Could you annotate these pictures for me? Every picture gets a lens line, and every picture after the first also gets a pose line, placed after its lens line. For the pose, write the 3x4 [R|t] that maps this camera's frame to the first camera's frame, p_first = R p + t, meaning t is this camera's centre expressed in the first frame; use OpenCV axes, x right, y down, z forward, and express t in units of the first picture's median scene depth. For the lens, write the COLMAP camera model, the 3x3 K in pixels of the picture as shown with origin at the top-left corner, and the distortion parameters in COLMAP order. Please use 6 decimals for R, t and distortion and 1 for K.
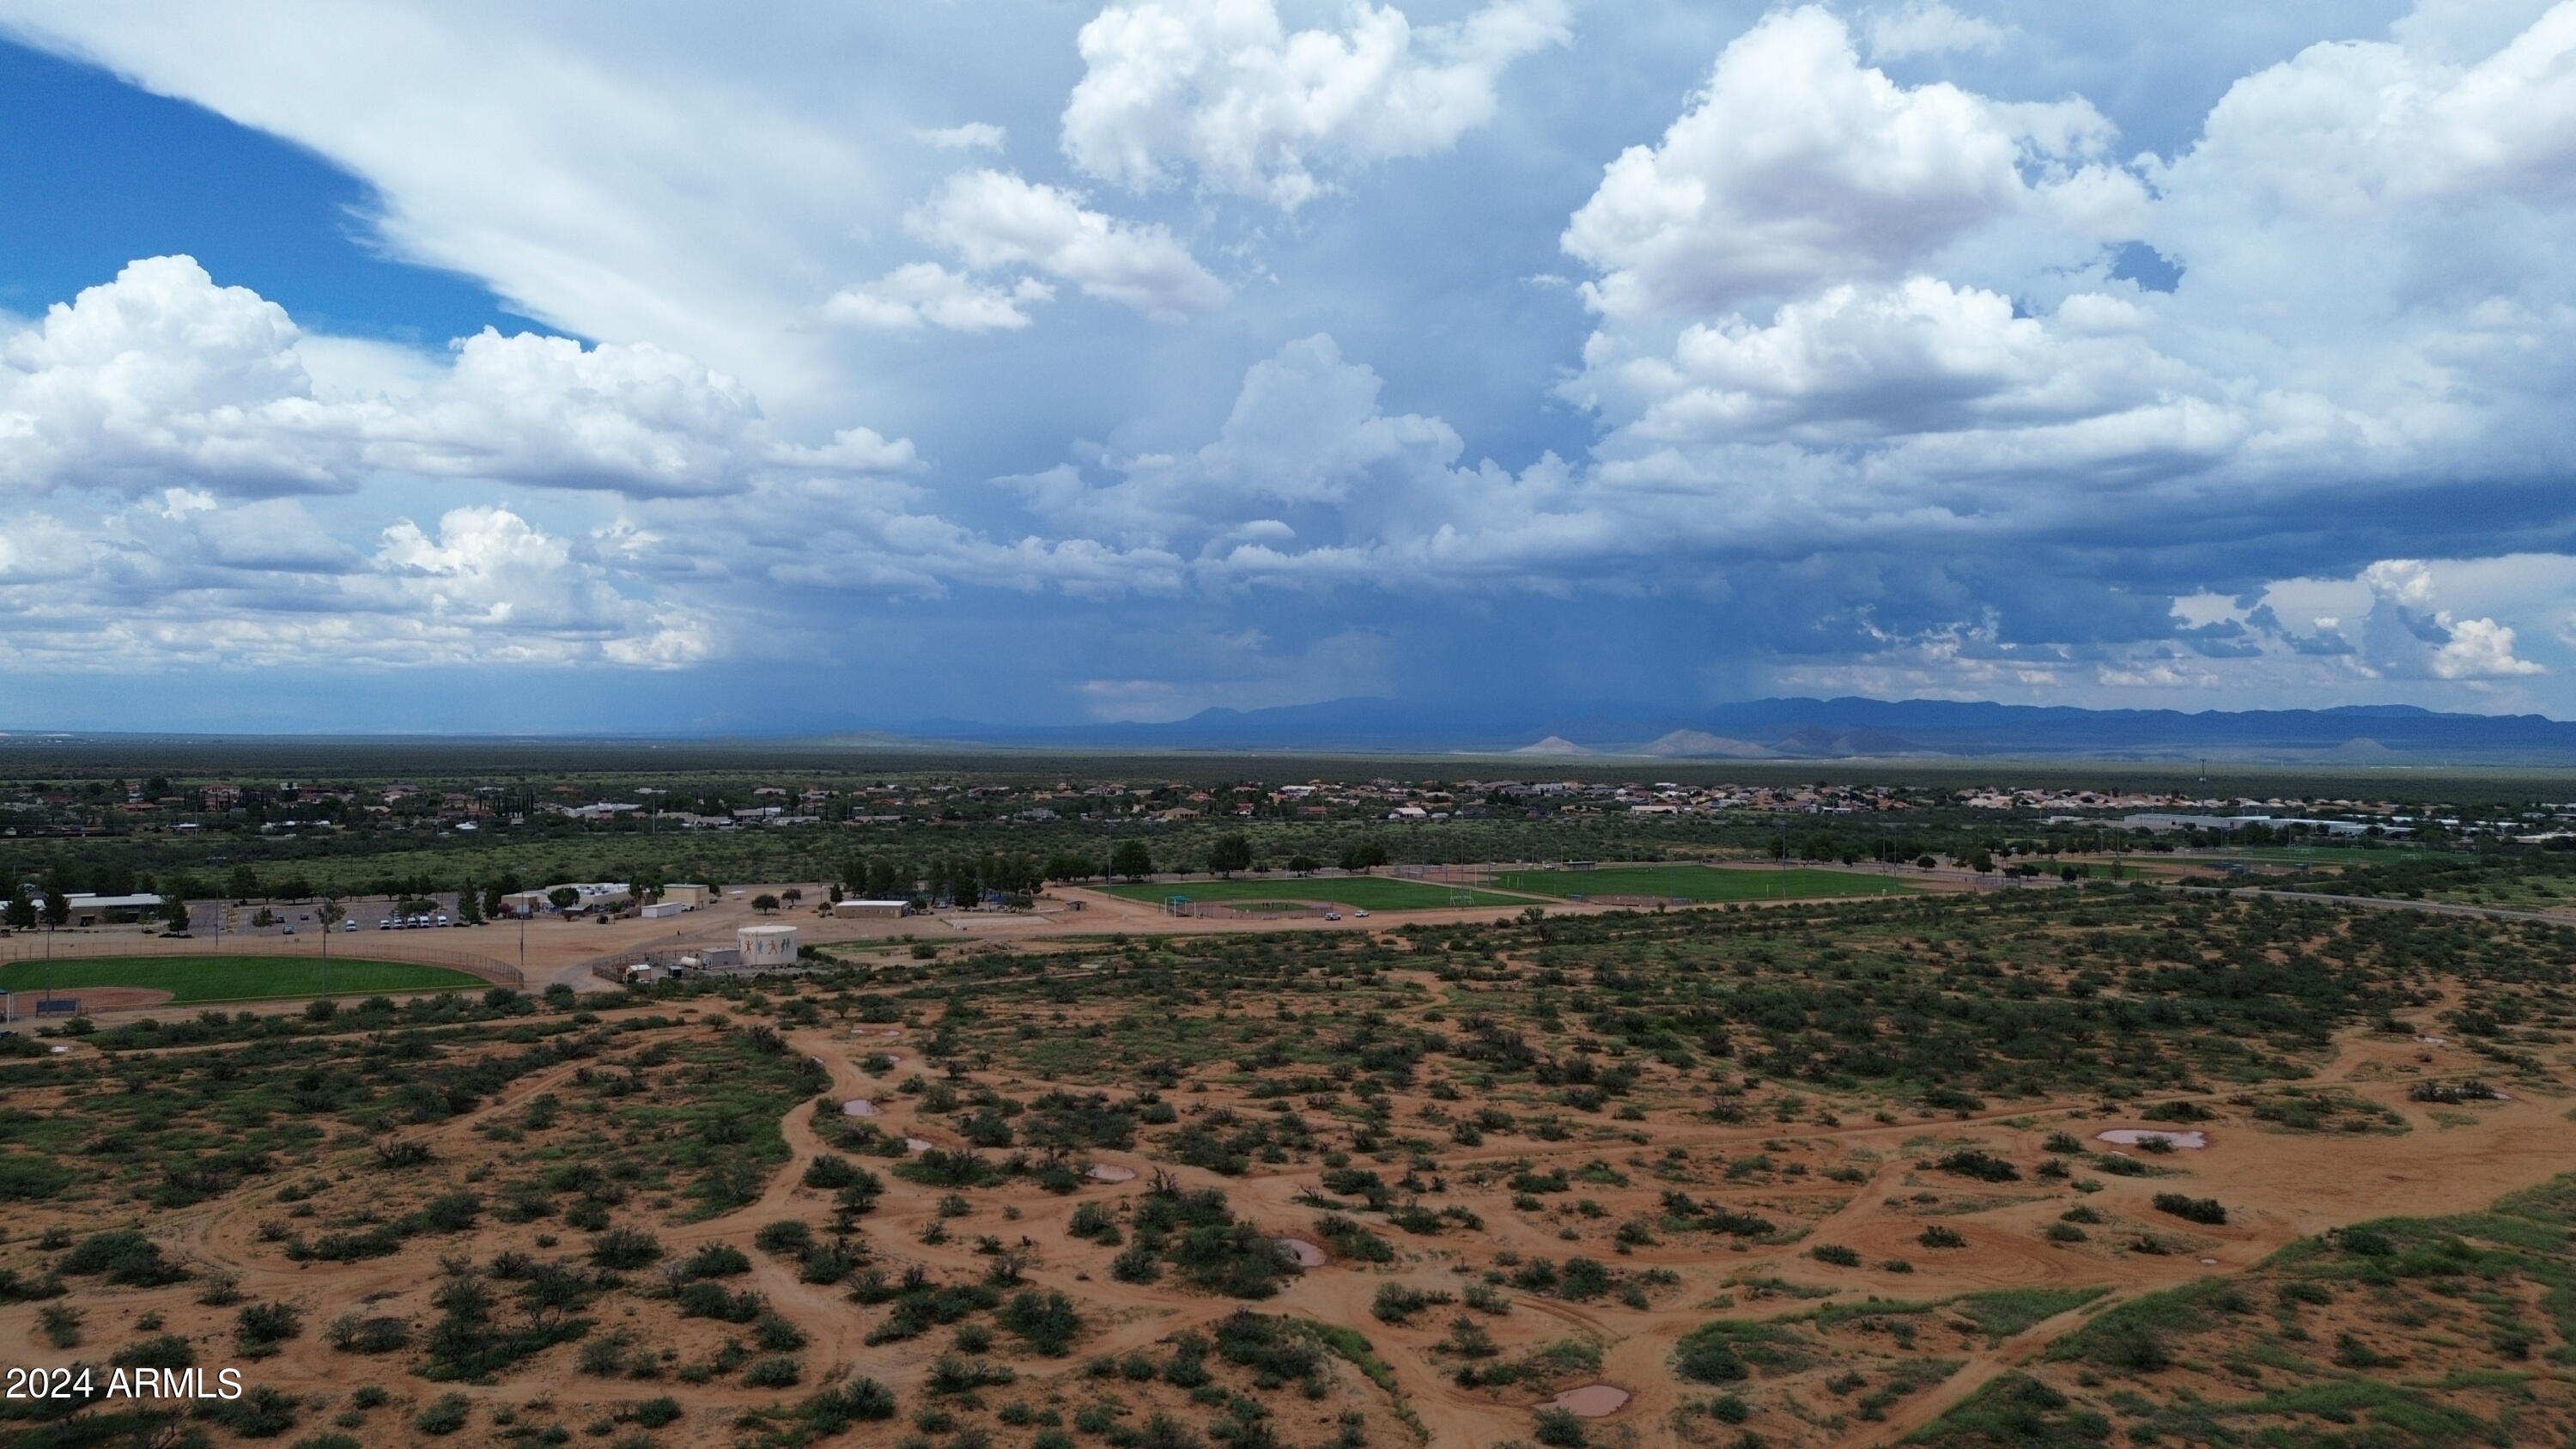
lens RADIAL K [[1816.1, 0, 1303.9], [0, 1816.1, 707.4], [0, 0, 1]] dist [0.086229, -0.091723]
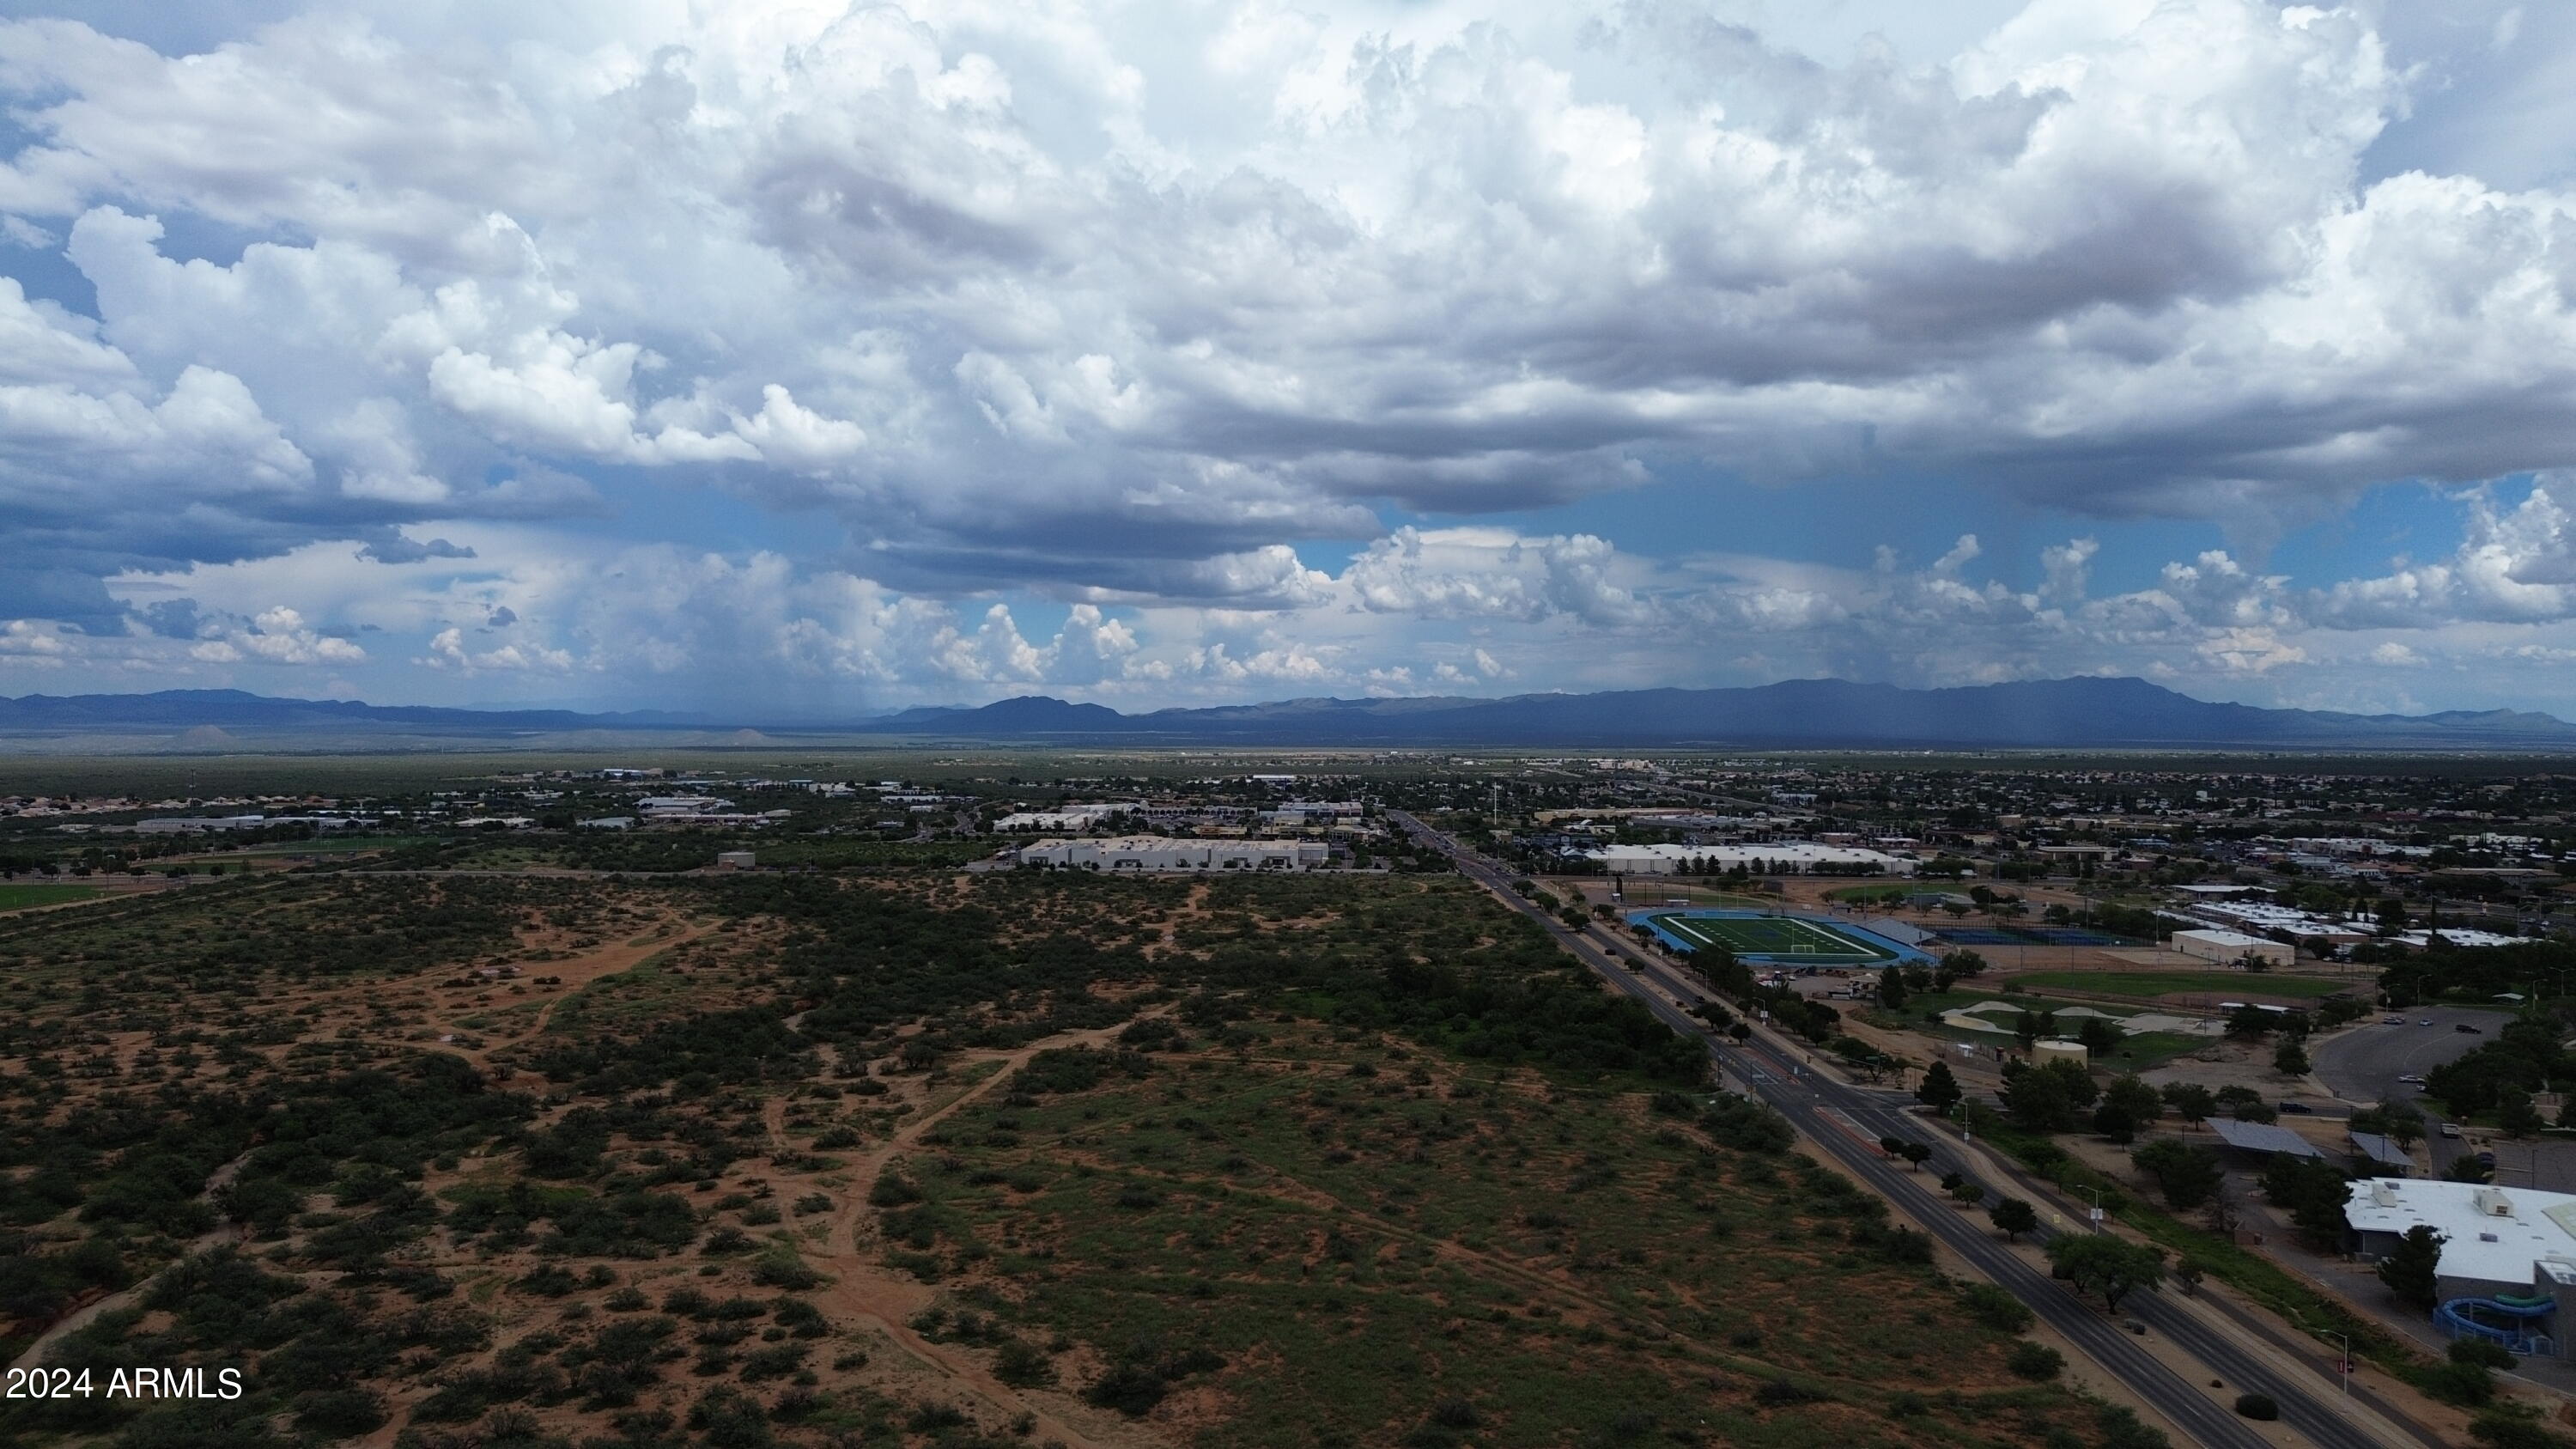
lens RADIAL K [[1816.1, 0, 1313.5], [0, 1816.1, 699.8], [0, 0, 1]] dist [0.086229, -0.091723]
pose [[0.481683, 0.006638, 0.876320, -0.074307], [-0.011916, 0.999928, -0.001025, -0.008321], [-0.876264, -0.009948, 0.481728, -0.066739]]
